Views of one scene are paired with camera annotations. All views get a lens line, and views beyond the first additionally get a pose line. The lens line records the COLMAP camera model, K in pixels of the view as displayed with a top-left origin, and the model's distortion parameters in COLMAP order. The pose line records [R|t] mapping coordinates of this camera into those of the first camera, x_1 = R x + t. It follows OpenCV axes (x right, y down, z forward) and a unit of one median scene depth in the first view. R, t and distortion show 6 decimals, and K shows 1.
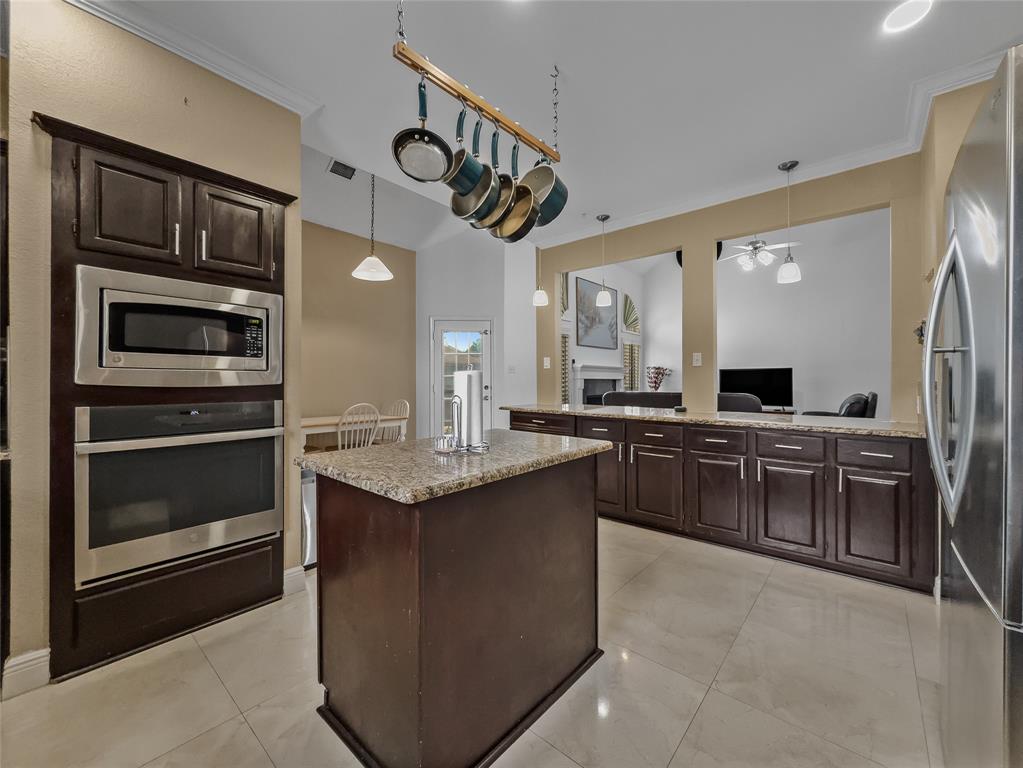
lens RADIAL K [[409.8, 0, 512.0], [0, 409.8, 379.6], [0, 0, 1]] dist [0.000921, 0.000236]
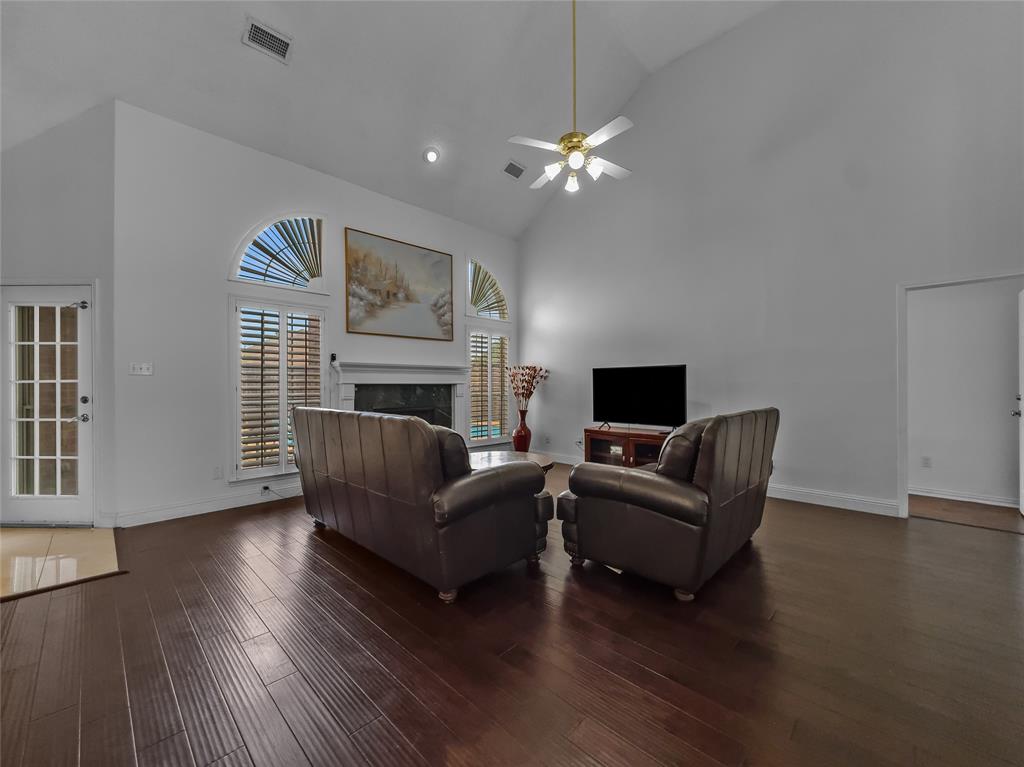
lens RADIAL K [[412.7, 0, 512.8], [0, 412.7, 382.1], [0, 0, 1]] dist [0.001319, 0.000497]
pose [[0.998155, -0.005039, -0.060512, 0.448164], [0.004729, 0.999975, -0.005262, -0.000312], [0.060537, 0.004966, 0.998154, 0.350178]]
